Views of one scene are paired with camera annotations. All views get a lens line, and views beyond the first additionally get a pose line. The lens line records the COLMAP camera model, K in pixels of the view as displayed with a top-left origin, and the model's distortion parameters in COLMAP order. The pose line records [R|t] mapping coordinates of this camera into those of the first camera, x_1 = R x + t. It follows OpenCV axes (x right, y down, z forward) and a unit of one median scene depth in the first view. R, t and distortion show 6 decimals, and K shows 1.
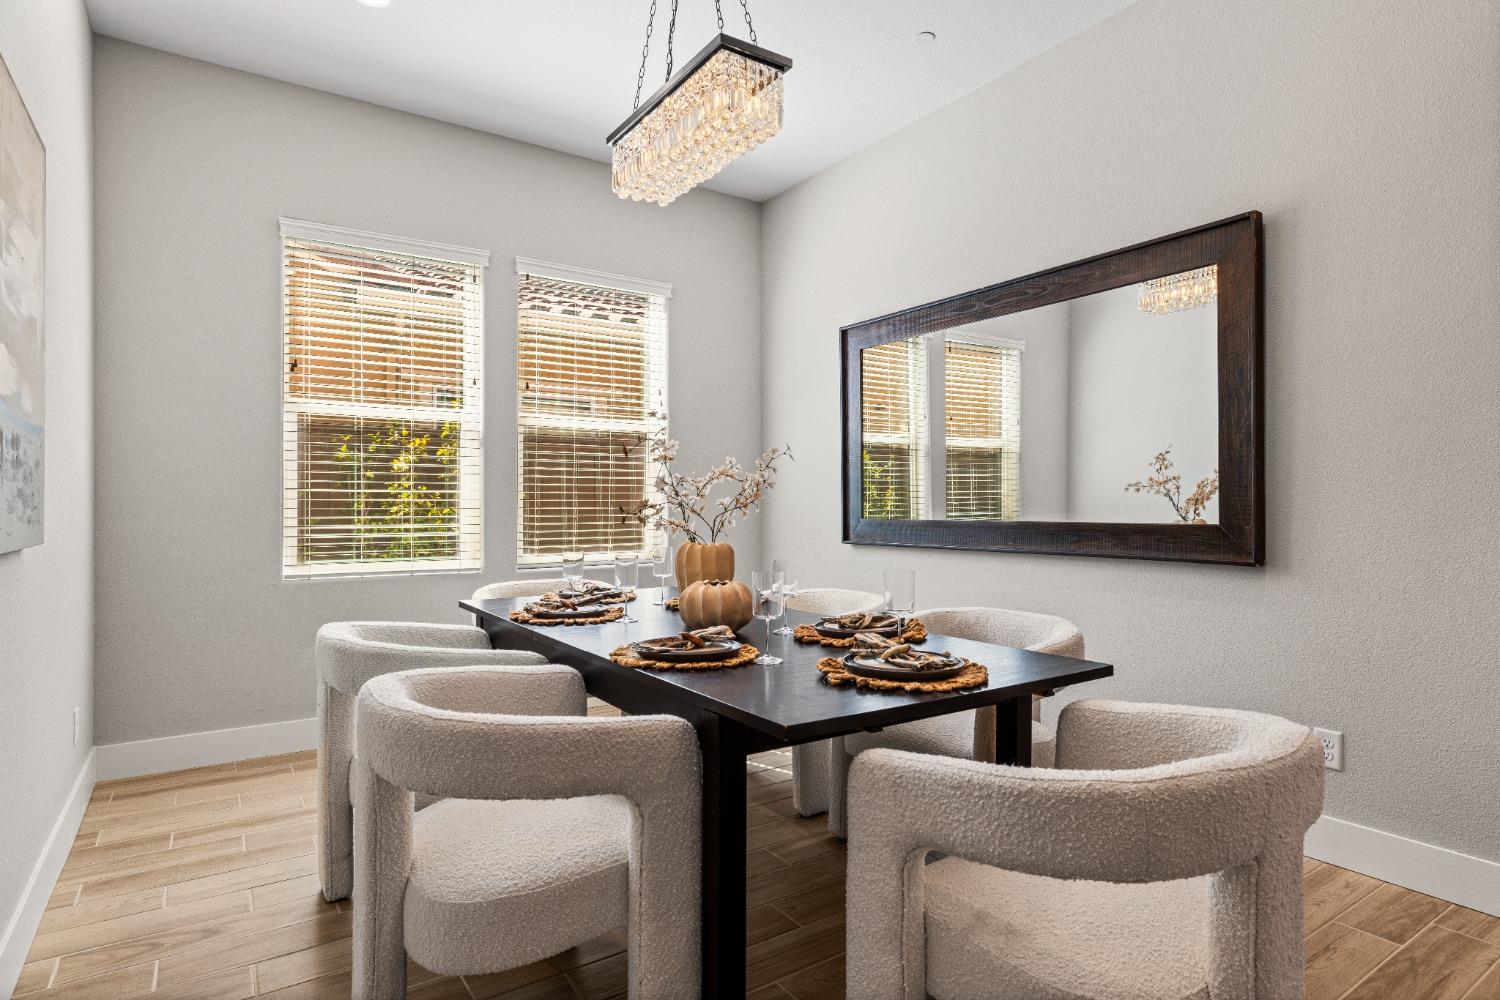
lens RADIAL K [[804.8, 0, 758.5], [0, 804.8, 508.9], [0, 0, 1]] dist [0.004561, 0.001505]
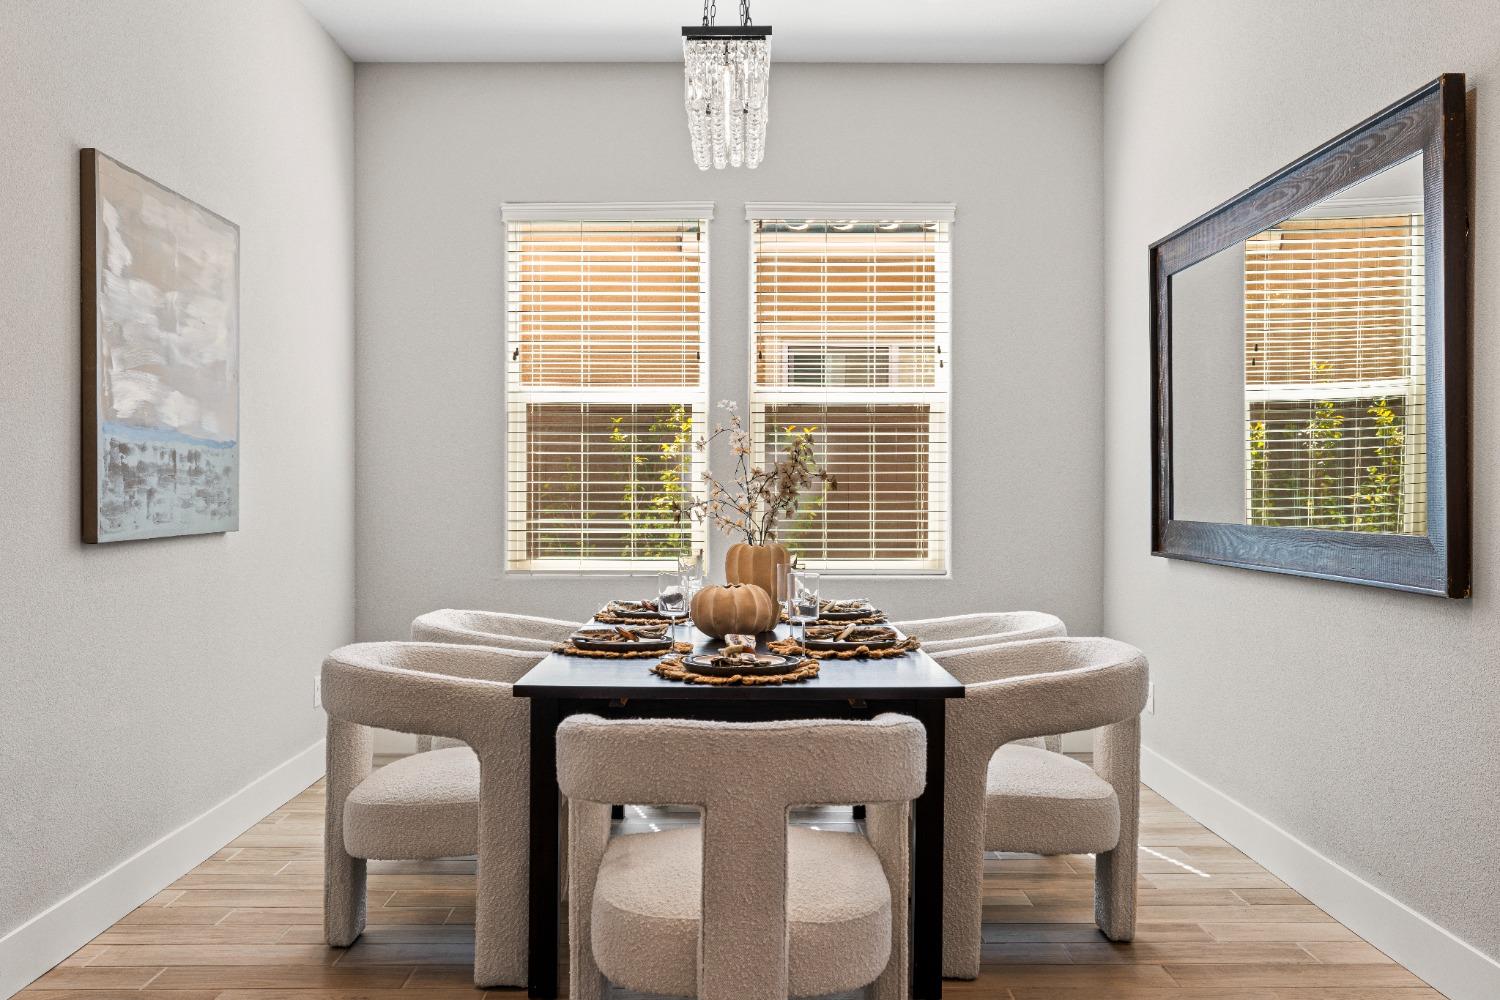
lens RADIAL K [[1350.9, 0, 740.9], [0, 1350.9, 496.3], [0, 0, 1]] dist [0.042221, -0.004983]
pose [[0.834661, 0.004377, -0.550747, 0.515389], [-0.004221, 0.999990, 0.001550, -0.009852], [0.550748, 0.001031, 0.834671, -0.195853]]
